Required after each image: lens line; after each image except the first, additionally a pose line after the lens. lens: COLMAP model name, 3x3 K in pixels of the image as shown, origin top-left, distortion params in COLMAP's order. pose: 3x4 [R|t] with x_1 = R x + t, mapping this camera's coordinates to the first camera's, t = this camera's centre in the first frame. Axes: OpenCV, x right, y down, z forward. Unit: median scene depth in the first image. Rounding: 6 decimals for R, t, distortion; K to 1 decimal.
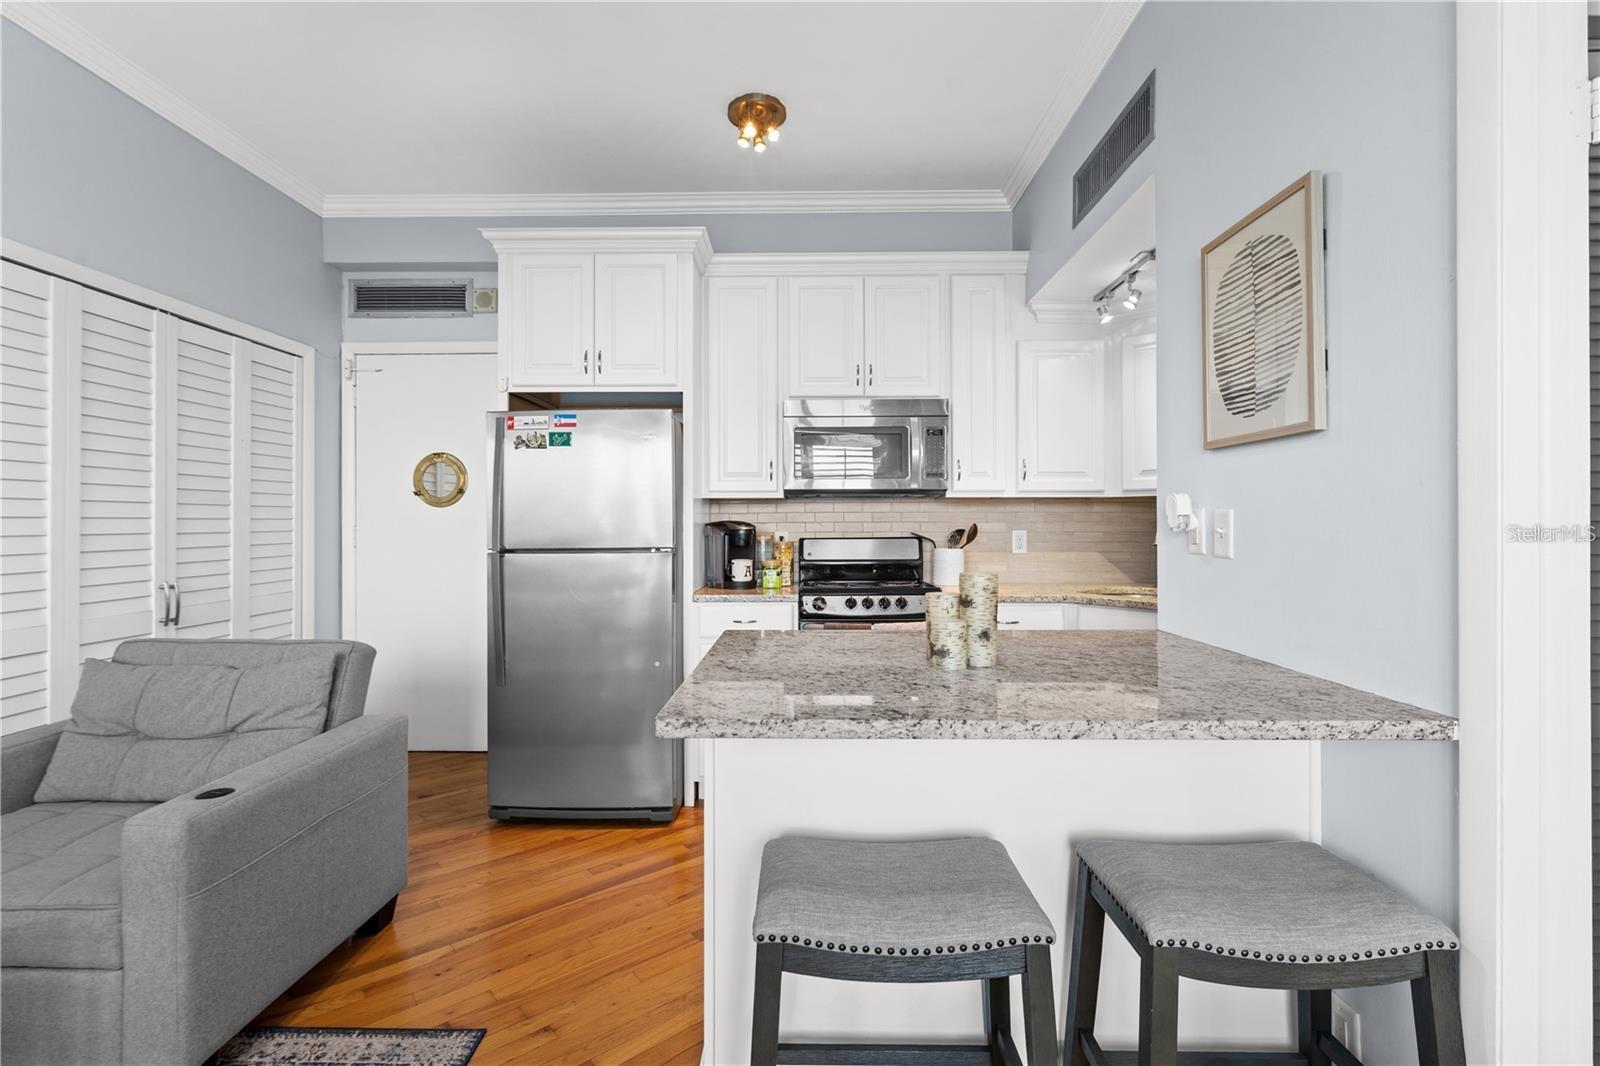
lens RADIAL K [[713.3, 0, 805.0], [0, 713.3, 519.2], [0, 0, 1]] dist [-0.001942, 0.000046]
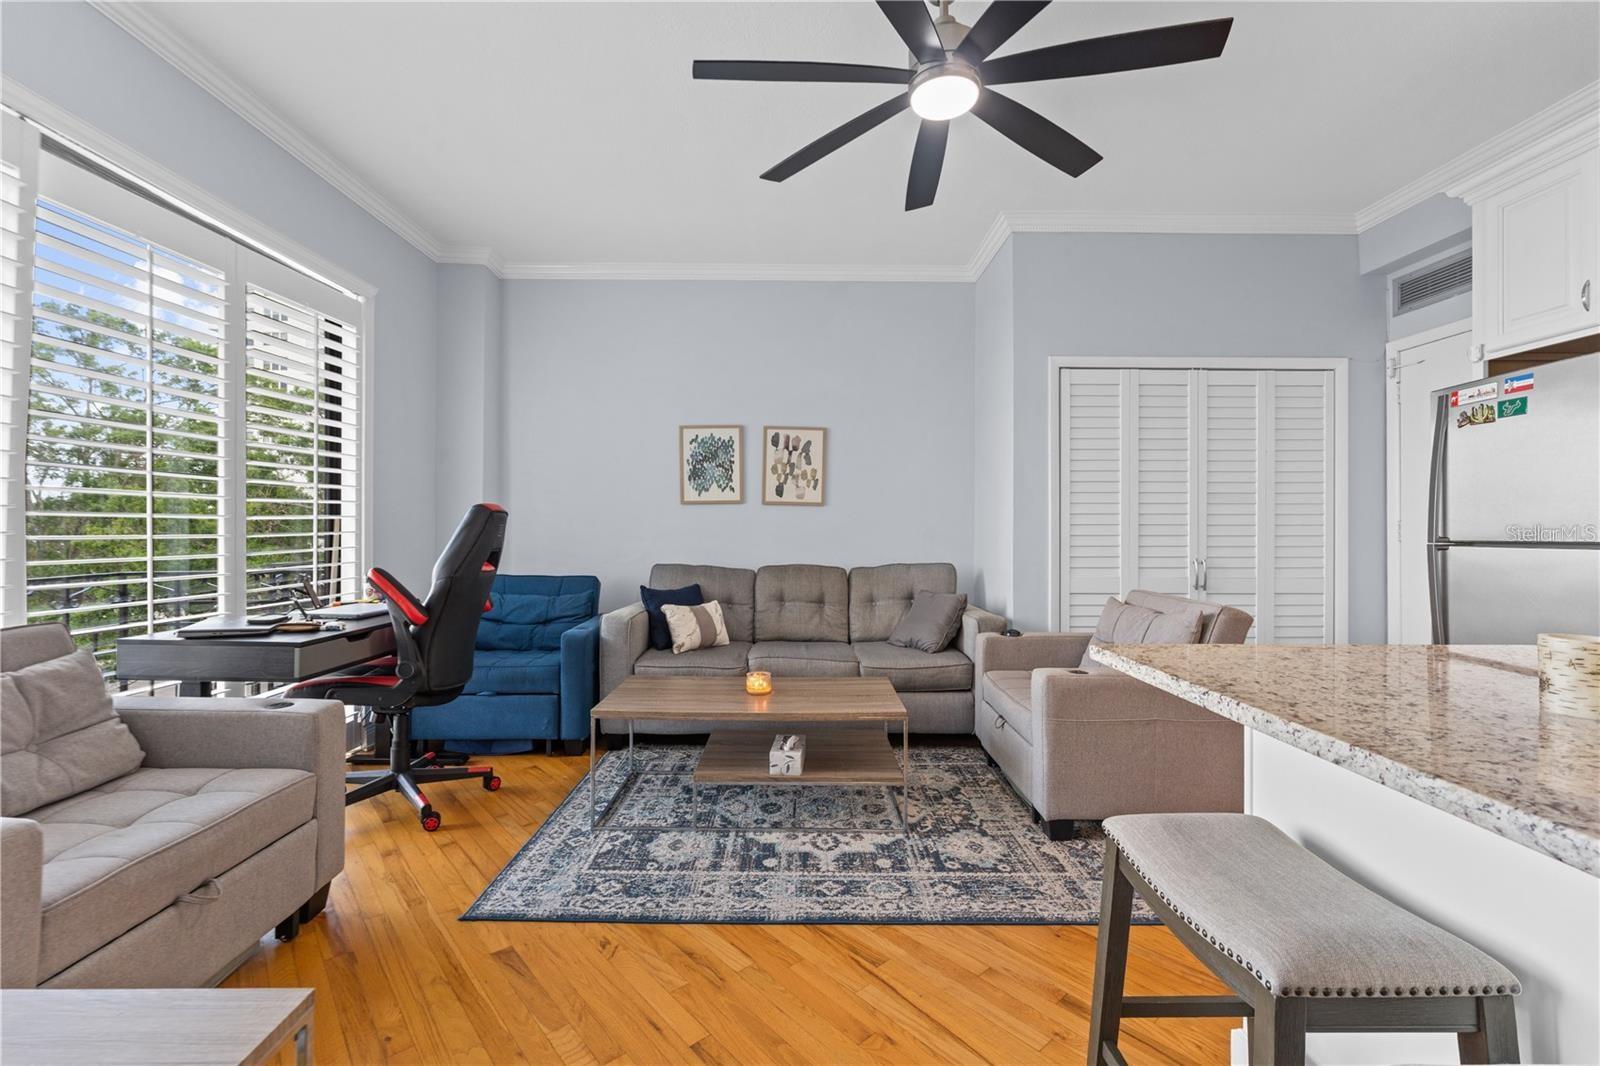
lens RADIAL K [[686.1, 0, 800.3], [0, 686.1, 524.3], [0, 0, 1]] dist [-0.002155, 0.000561]
pose [[0.022625, -0.007094, -0.999719, 0.421933], [0.003378, 0.999970, -0.007019, 0.024132], [0.999738, -0.003218, 0.022648, 0.166497]]
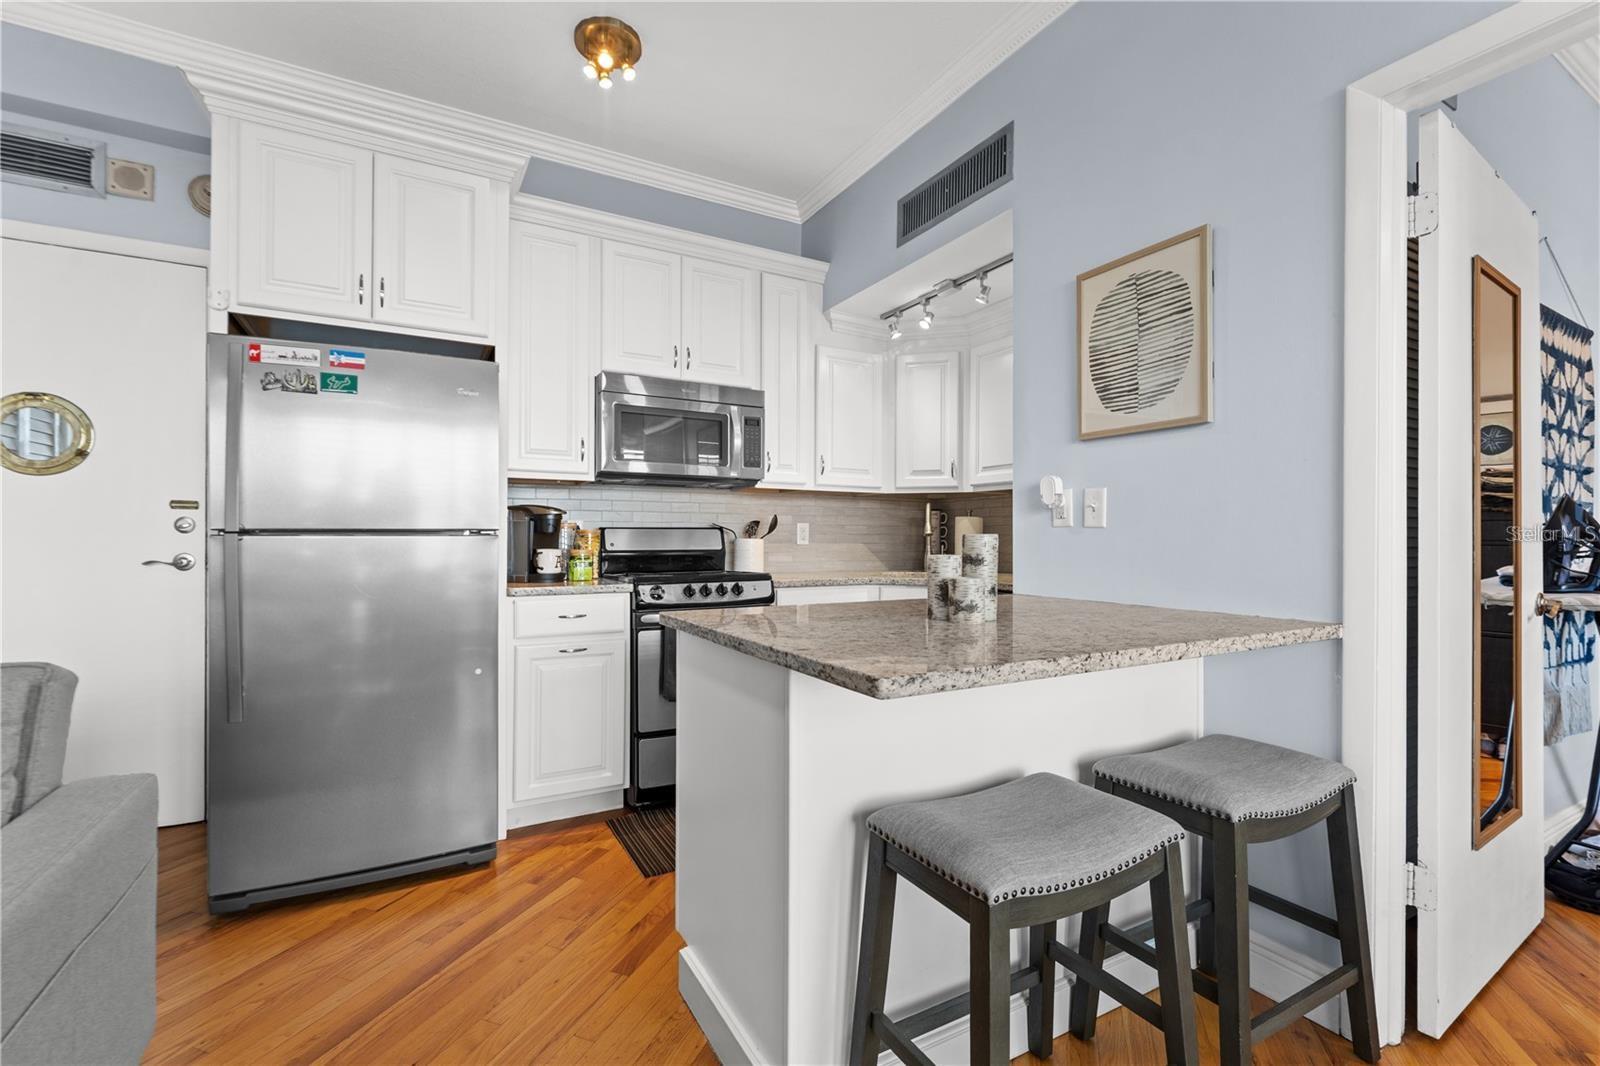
lens RADIAL K [[686.1, 0, 806.4], [0, 686.1, 534.2], [0, 0, 1]] dist [-0.002155, 0.000561]
pose [[0.869958, 0.005823, 0.493091, -0.270306], [-0.006790, 0.999977, 0.000170, 0.042689], [-0.493079, -0.003496, 0.869977, 0.130306]]
